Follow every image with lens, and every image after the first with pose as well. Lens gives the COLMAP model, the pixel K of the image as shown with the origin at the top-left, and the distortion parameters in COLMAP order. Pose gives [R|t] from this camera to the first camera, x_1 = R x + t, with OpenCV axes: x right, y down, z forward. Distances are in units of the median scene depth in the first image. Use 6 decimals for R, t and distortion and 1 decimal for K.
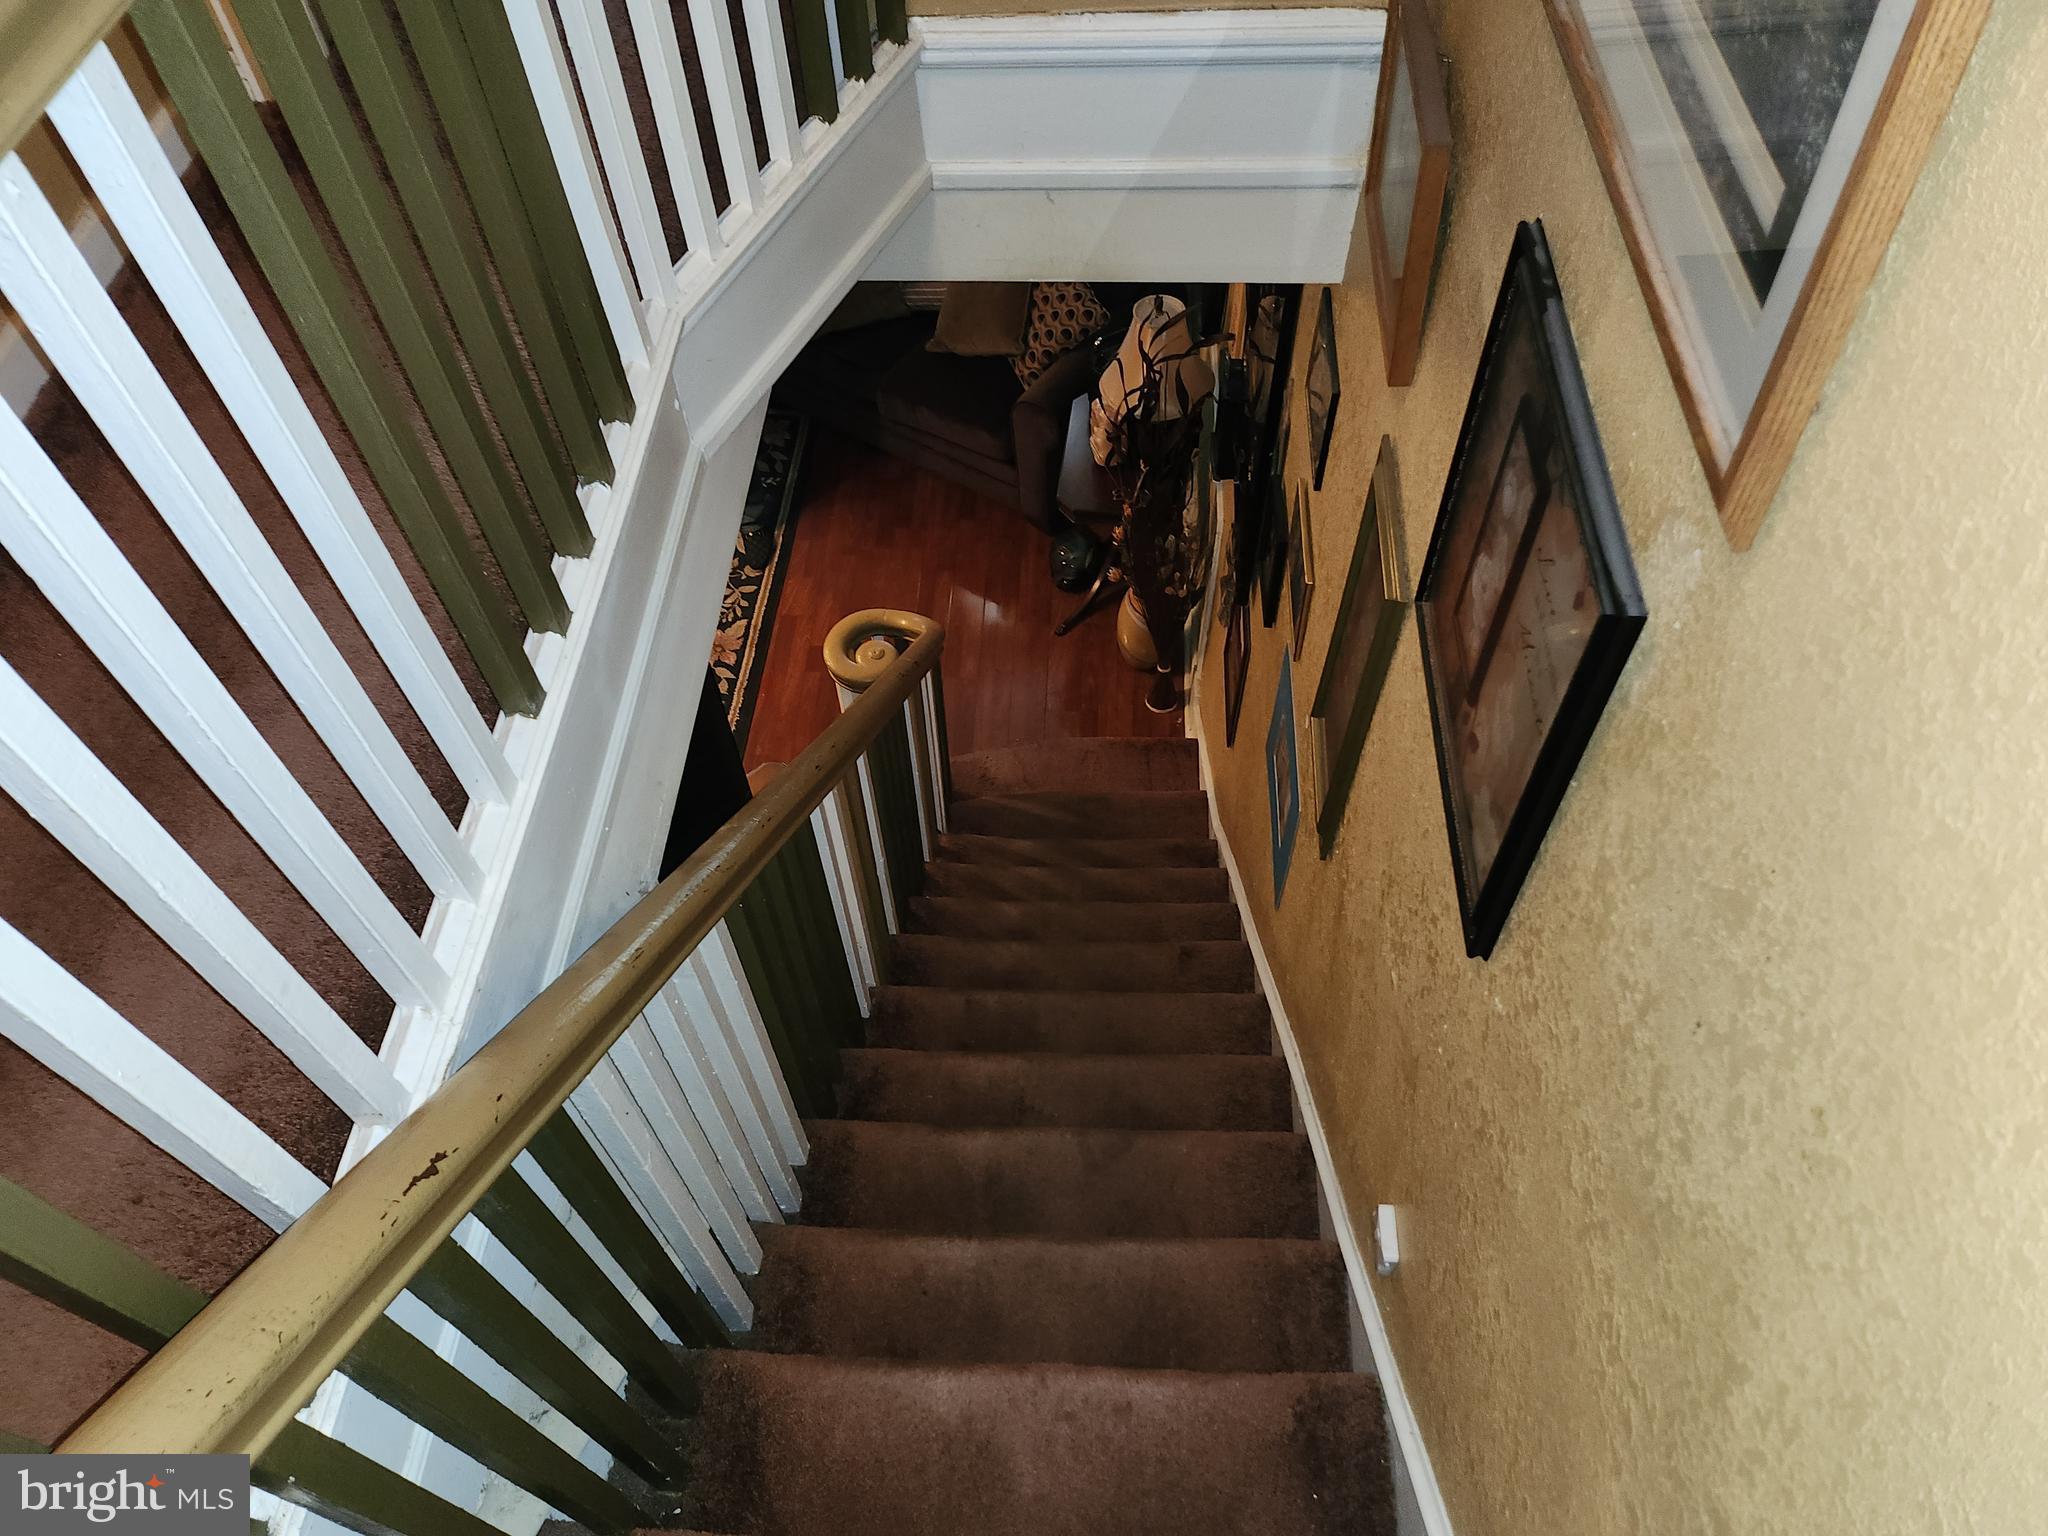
lens RADIAL K [[1412.0, 0, 1024.7], [0, 1412.0, 762.2], [0, 0, 1]] dist [0.080602, -0.080169]
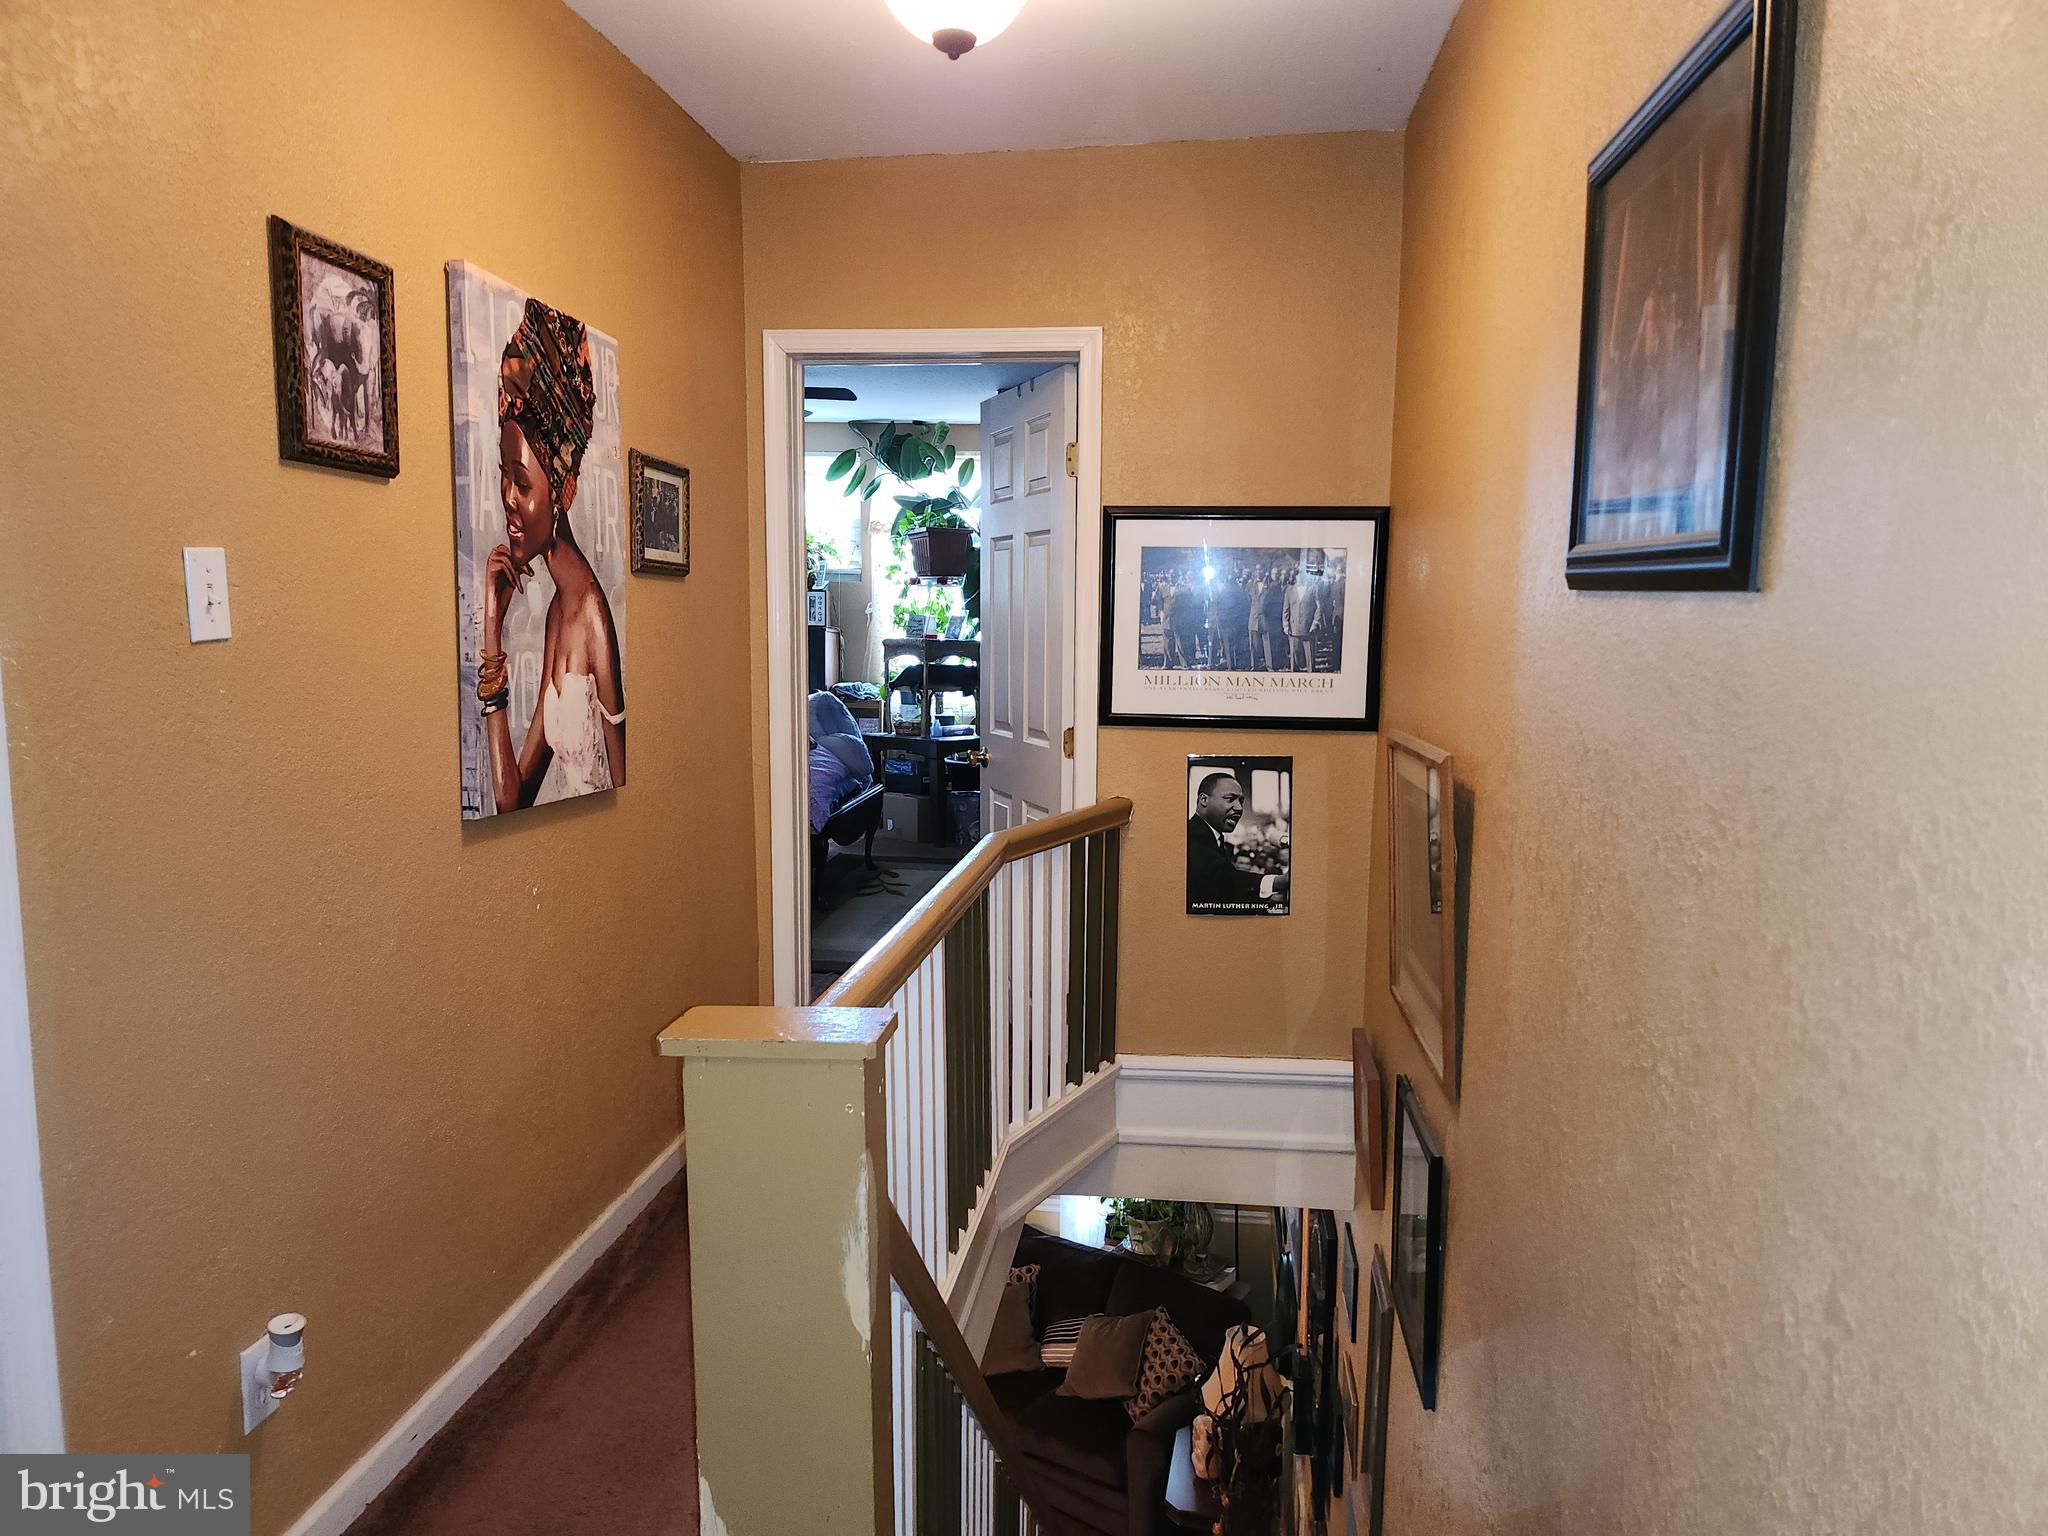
lens RADIAL K [[1412.0, 0, 1027.9], [0, 1412.0, 783.0], [0, 0, 1]] dist [0.080602, -0.080169]
pose [[0.996349, 0.047619, -0.070863, -0.034704], [-0.084333, 0.678318, -0.729913, 0.290277], [0.013310, 0.733224, 0.679857, -0.266540]]
